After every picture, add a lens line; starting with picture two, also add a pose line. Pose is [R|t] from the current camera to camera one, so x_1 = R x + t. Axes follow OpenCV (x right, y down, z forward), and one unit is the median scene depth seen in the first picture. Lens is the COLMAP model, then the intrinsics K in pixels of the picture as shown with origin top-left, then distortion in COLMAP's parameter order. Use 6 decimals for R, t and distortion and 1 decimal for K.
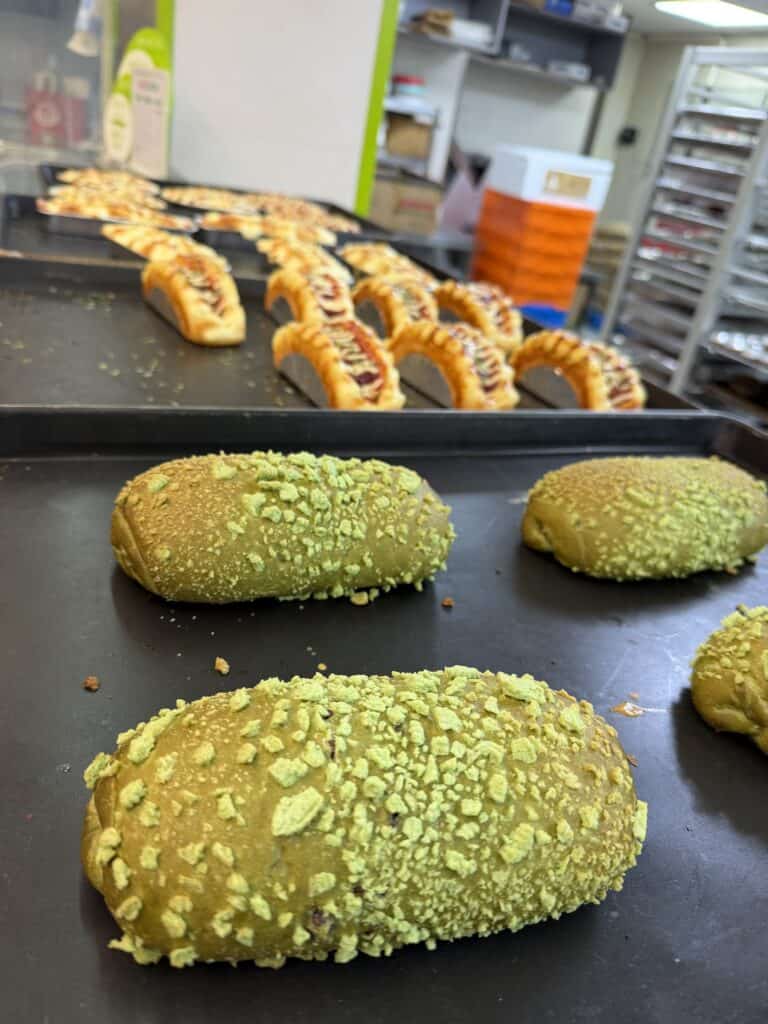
lens RADIAL K [[718.9, 0, 377.3], [0, 718.9, 505.8], [0, 0, 1]] dist [-0.013898, 0.000314]
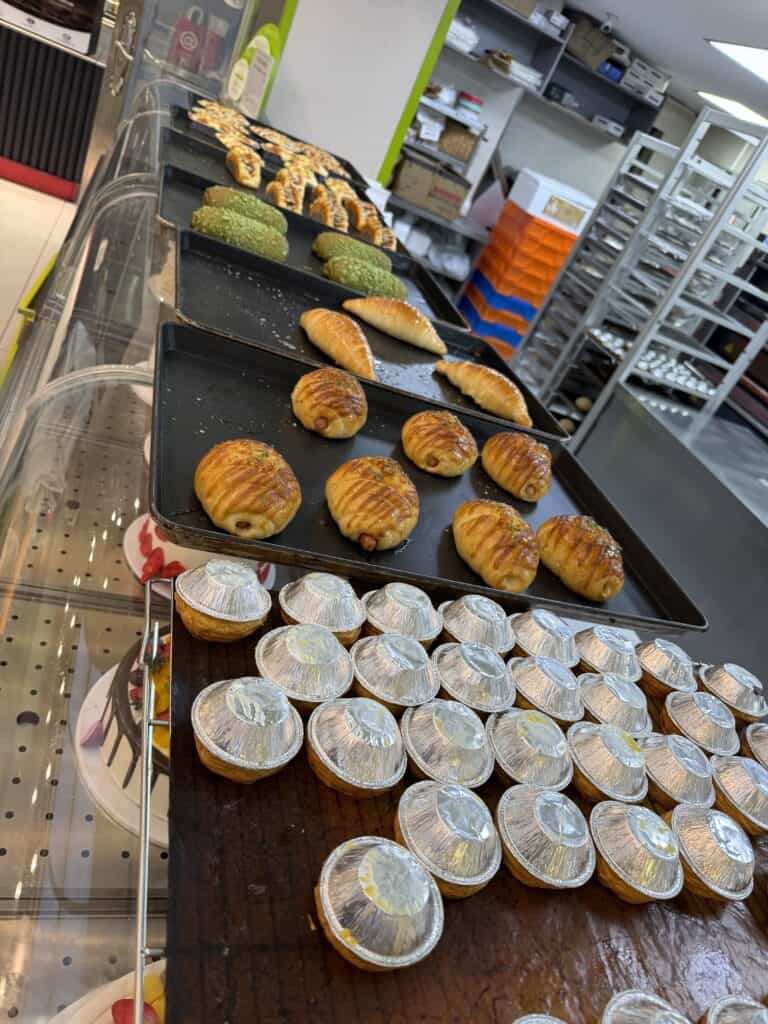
lens RADIAL K [[718.9, 0, 389.1], [0, 718.9, 520.1], [0, 0, 1]] dist [-0.013898, 0.000314]
pose [[0.959993, 0.279954, 0.006315, 0.296397], [-0.280017, 0.959554, 0.029094, 0.358089], [0.002086, -0.029698, 0.999557, -0.816372]]
